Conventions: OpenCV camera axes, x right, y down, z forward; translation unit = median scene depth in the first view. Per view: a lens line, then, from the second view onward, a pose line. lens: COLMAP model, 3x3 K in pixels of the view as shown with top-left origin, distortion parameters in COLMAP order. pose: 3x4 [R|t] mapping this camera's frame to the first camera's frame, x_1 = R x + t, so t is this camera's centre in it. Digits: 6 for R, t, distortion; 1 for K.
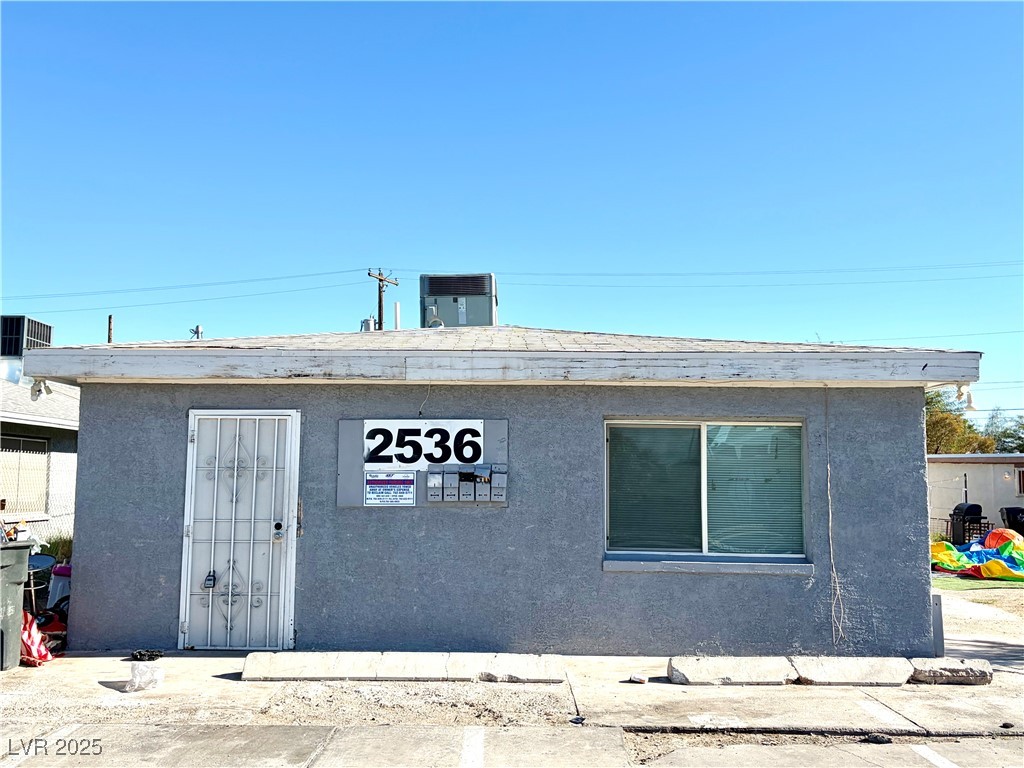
lens RADIAL K [[1015.1, 0, 511.5], [0, 1015.1, 380.0], [0, 0, 1]] dist [0.063771, 0.000000]
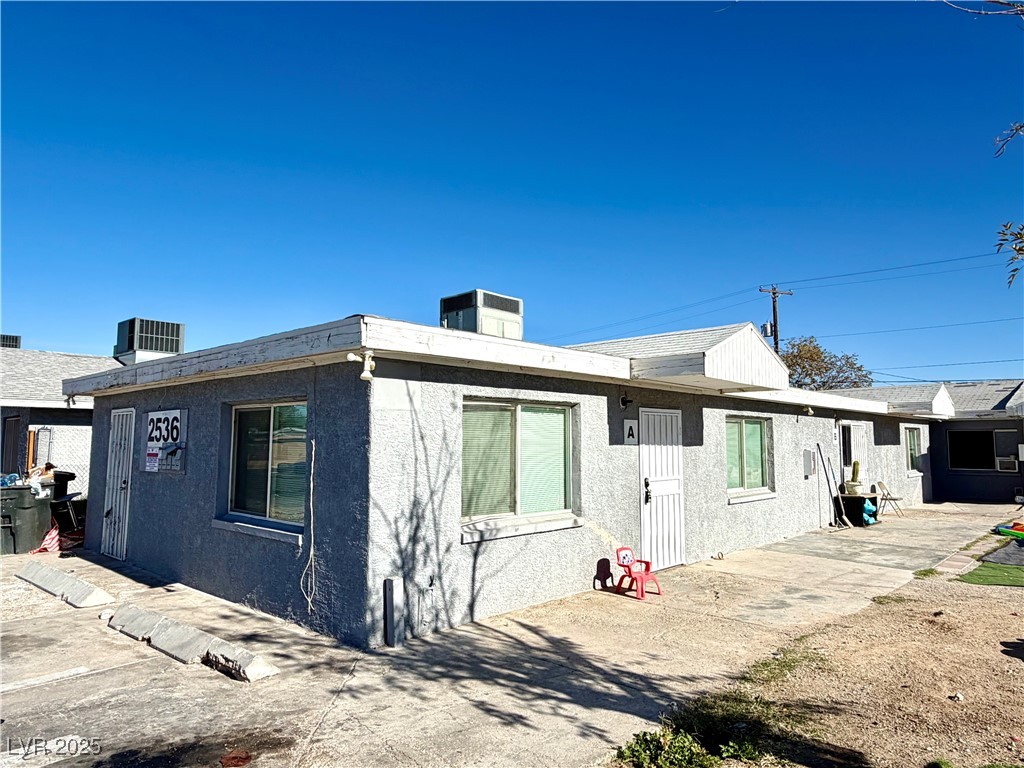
lens RADIAL K [[671.9, 0, 532.3], [0, 671.9, 381.7], [0, 0, 1]] dist [-0.028037, 0.004649]
pose [[0.754761, -0.065458, -0.652725, 0.919243], [0.069769, 0.997376, -0.019346, 0.052053], [0.652279, -0.030938, 0.757347, 0.633197]]
